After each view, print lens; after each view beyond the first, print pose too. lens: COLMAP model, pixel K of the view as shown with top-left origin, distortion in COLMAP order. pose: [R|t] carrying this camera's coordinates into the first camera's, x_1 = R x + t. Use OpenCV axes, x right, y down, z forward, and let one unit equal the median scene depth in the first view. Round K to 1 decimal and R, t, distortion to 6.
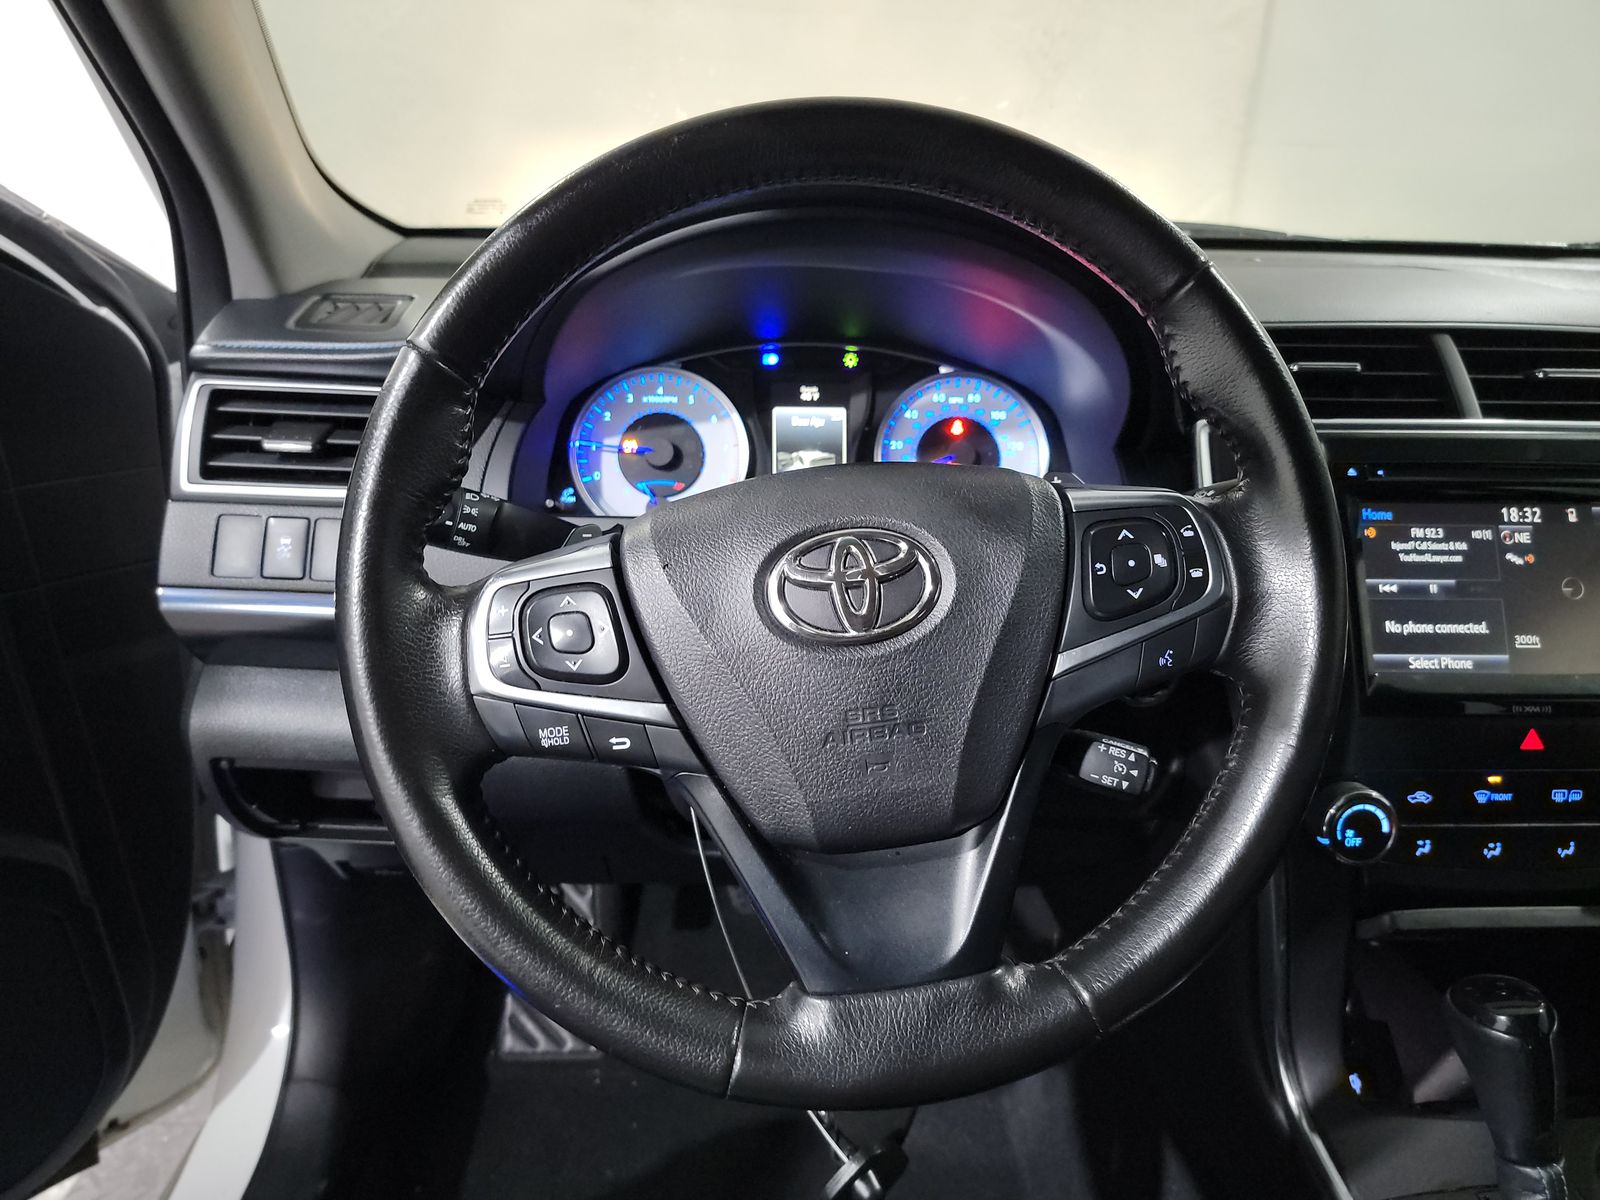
lens RADIAL K [[1127.4, 0, 799.6], [0, 1127.4, 599.2], [0, 0, 1]] dist [0.051483, -0.033730]
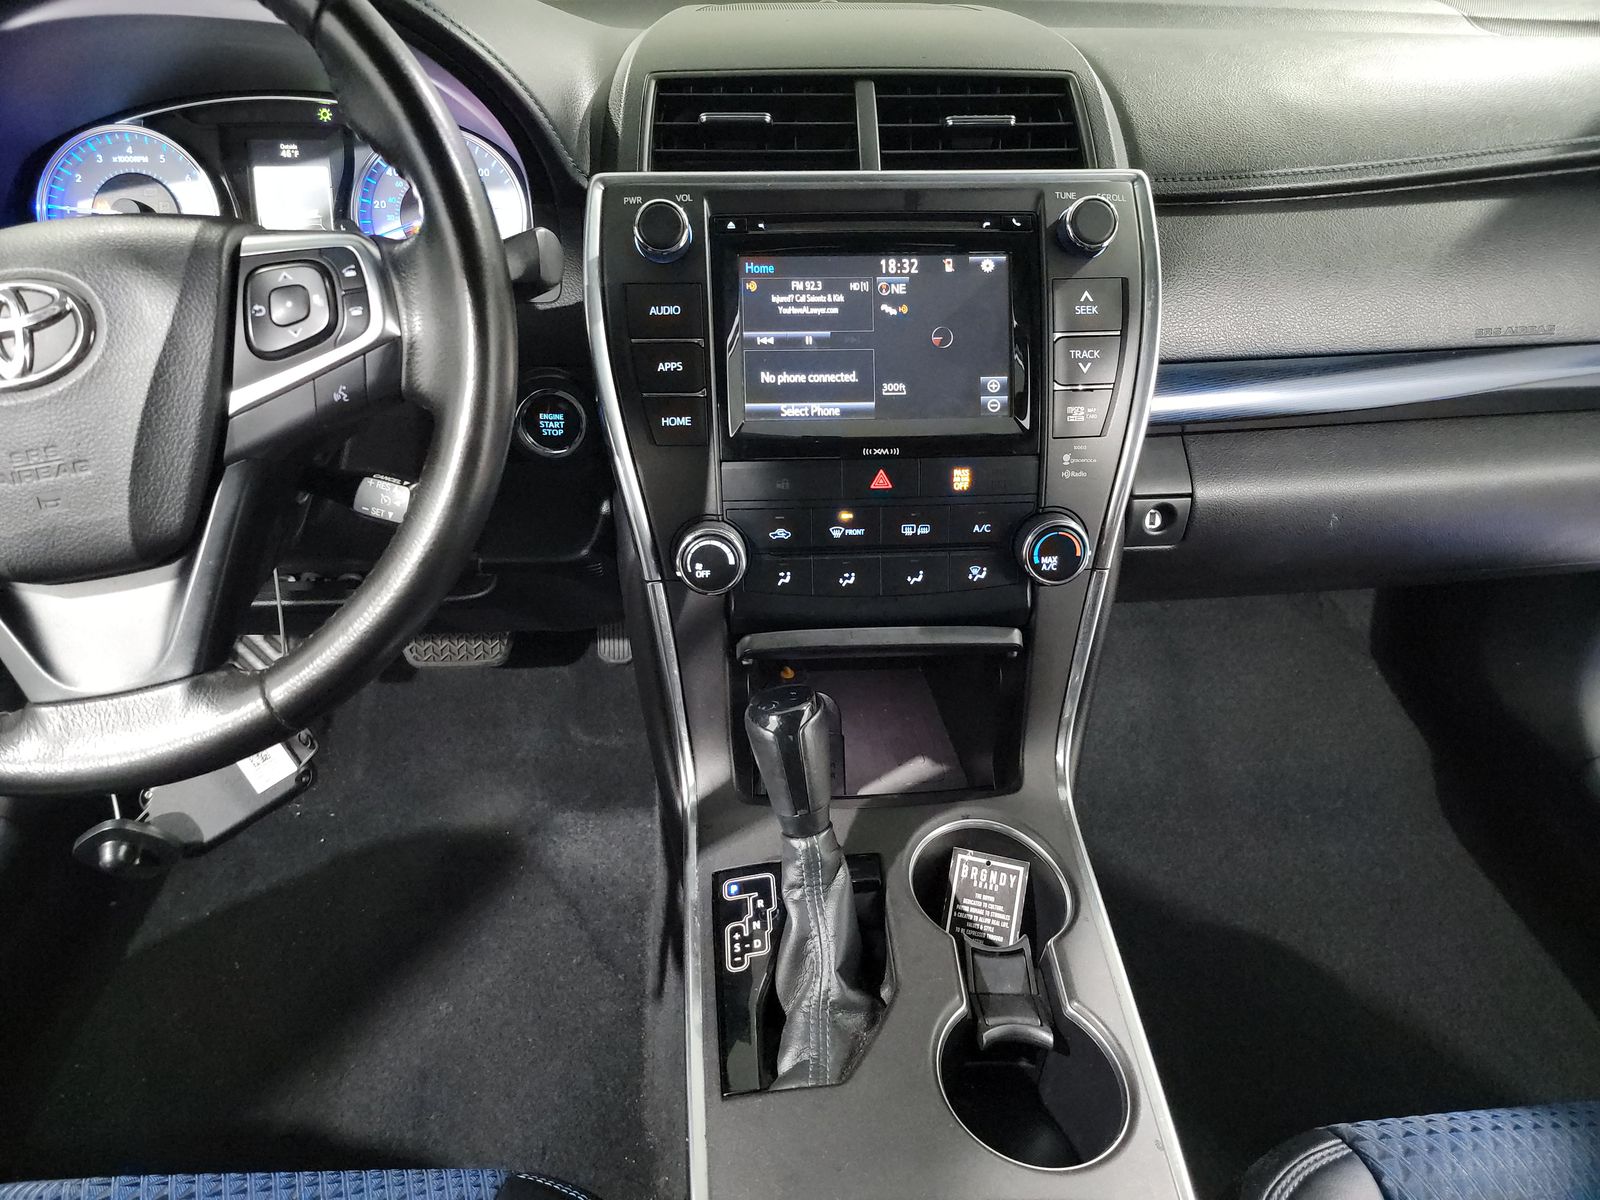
lens RADIAL K [[1127.4, 0, 802.2], [0, 1127.4, 601.8], [0, 0, 1]] dist [0.051483, -0.033730]
pose [[0.999818, -0.016914, -0.008868, 0.551794], [0.018307, 0.981084, 0.192714, 0.026871], [0.005441, -0.192841, 0.981215, -0.080793]]
